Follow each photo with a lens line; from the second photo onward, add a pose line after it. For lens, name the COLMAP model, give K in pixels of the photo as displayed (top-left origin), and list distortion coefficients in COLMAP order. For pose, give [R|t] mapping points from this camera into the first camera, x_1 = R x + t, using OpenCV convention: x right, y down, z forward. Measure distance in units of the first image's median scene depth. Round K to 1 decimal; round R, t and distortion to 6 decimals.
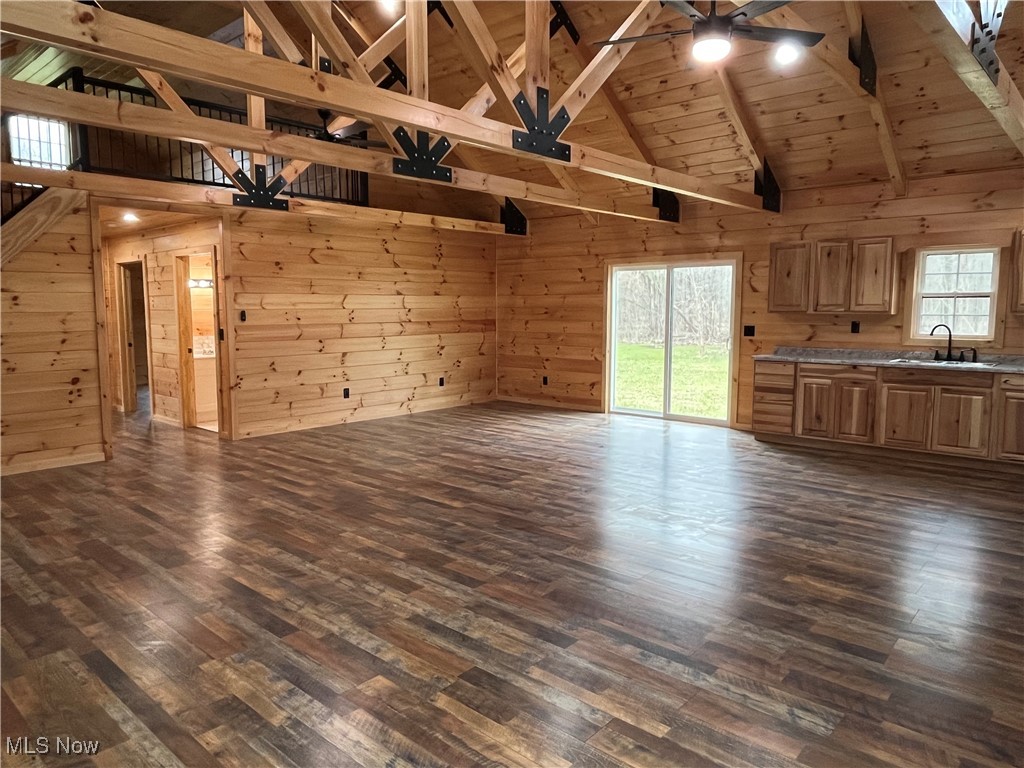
lens RADIAL K [[692.7, 0, 502.6], [0, 692.7, 373.7], [0, 0, 1]] dist [0.000303, -0.006176]
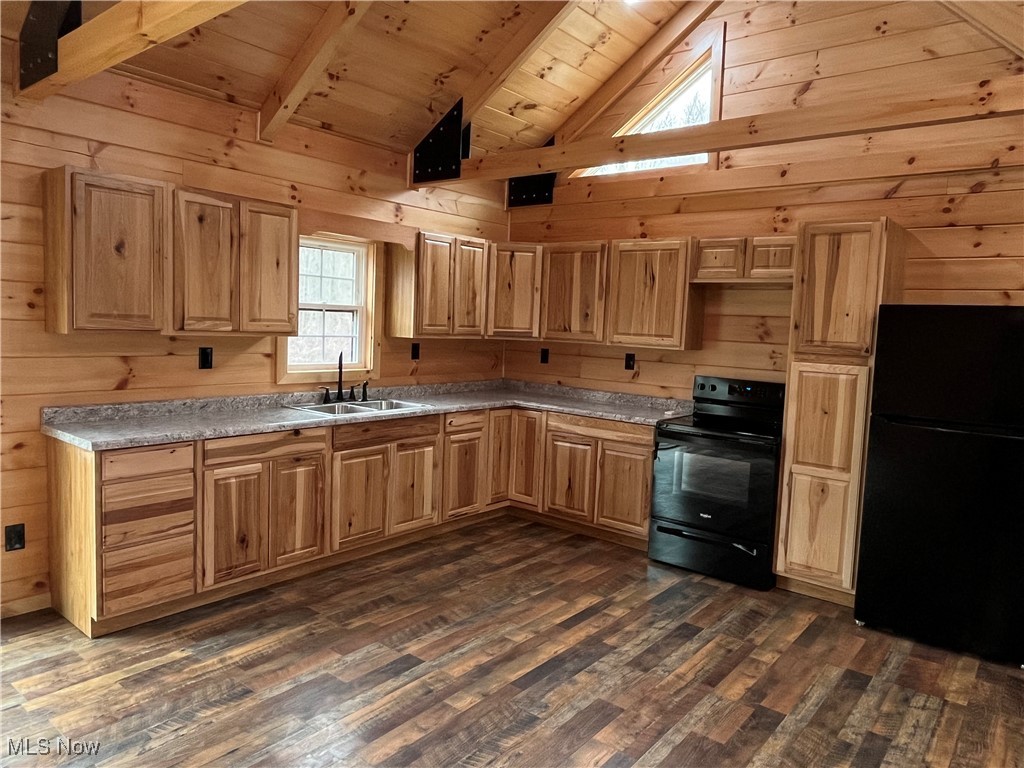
lens RADIAL K [[692.7, 0, 509.0], [0, 692.7, 373.7], [0, 0, 1]] dist [0.000303, -0.006176]
pose [[-0.055242, -0.076384, 0.995547, -0.060587], [0.056681, 0.995222, 0.079504, -0.096242], [-0.996863, 0.060821, -0.050648, 0.891821]]
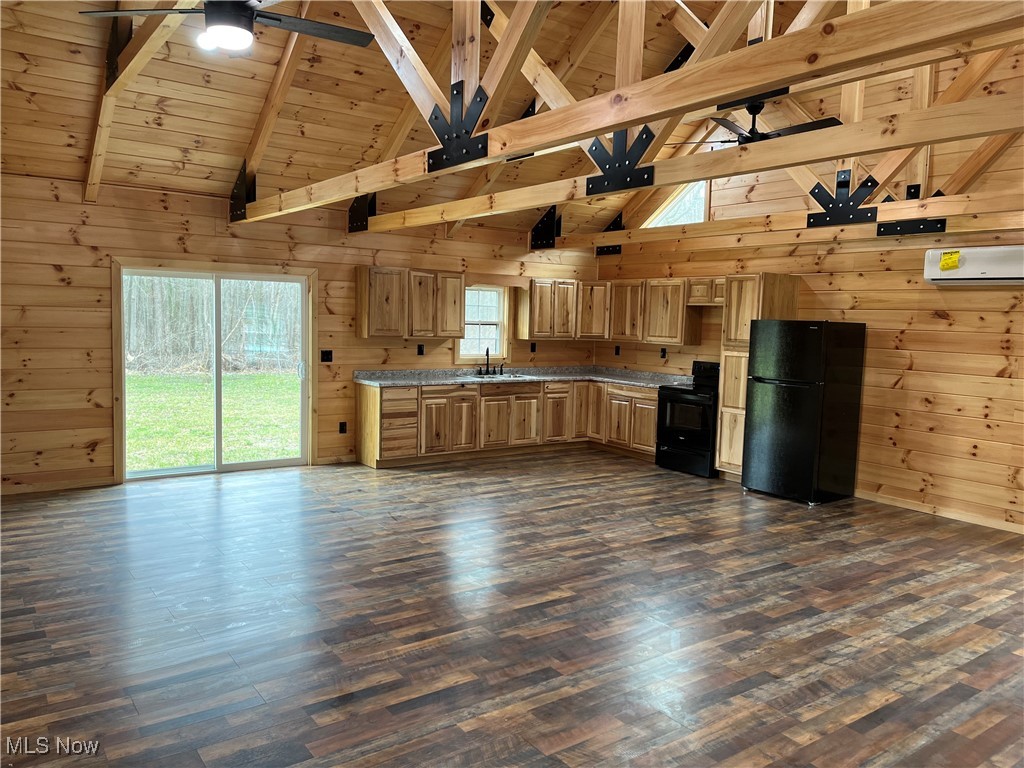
lens RADIAL K [[770.5, 0, 513.1], [0, 770.5, 381.5], [0, 0, 1]] dist [0.081237, -0.105173]
pose [[0.203869, -0.075814, 0.976058, -0.753494], [0.067179, 0.995730, 0.063311, -0.095971], [-0.976691, 0.052663, 0.208091, 0.681221]]
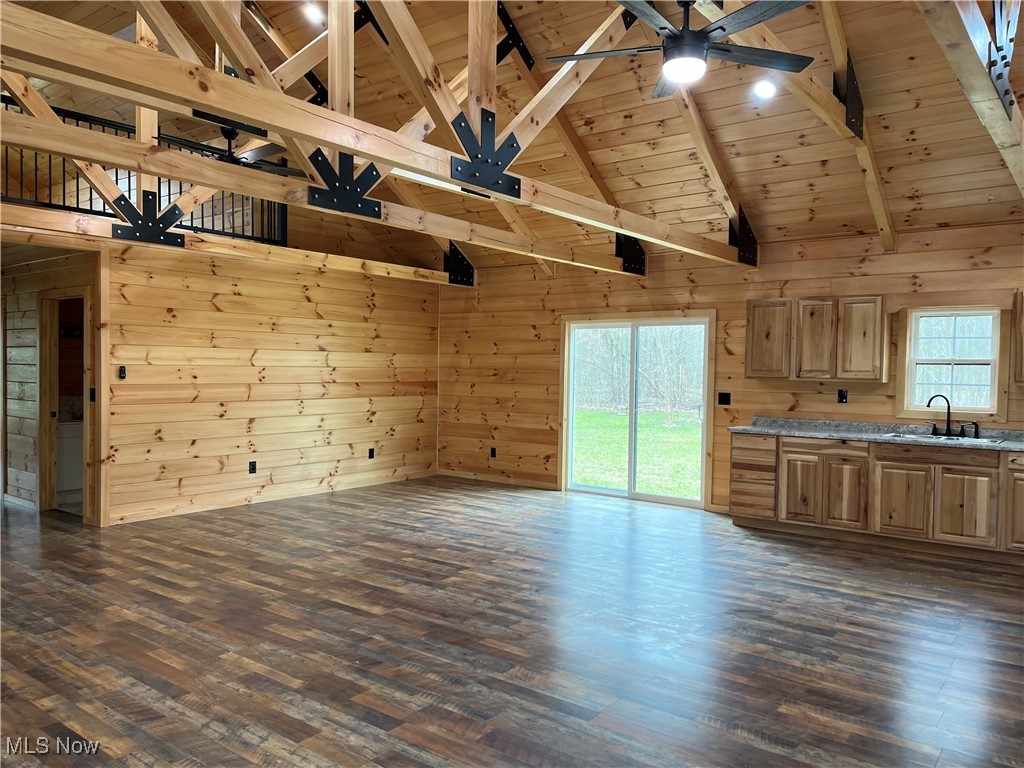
lens RADIAL K [[770.5, 0, 518.8], [0, 770.5, 383.6], [0, 0, 1]] dist [0.081237, -0.105173]
pose [[0.996030, 0.014550, 0.087816, 0.012053], [-0.007918, 0.997121, -0.075408, -0.005812], [-0.088661, 0.074413, 0.993278, 0.055659]]
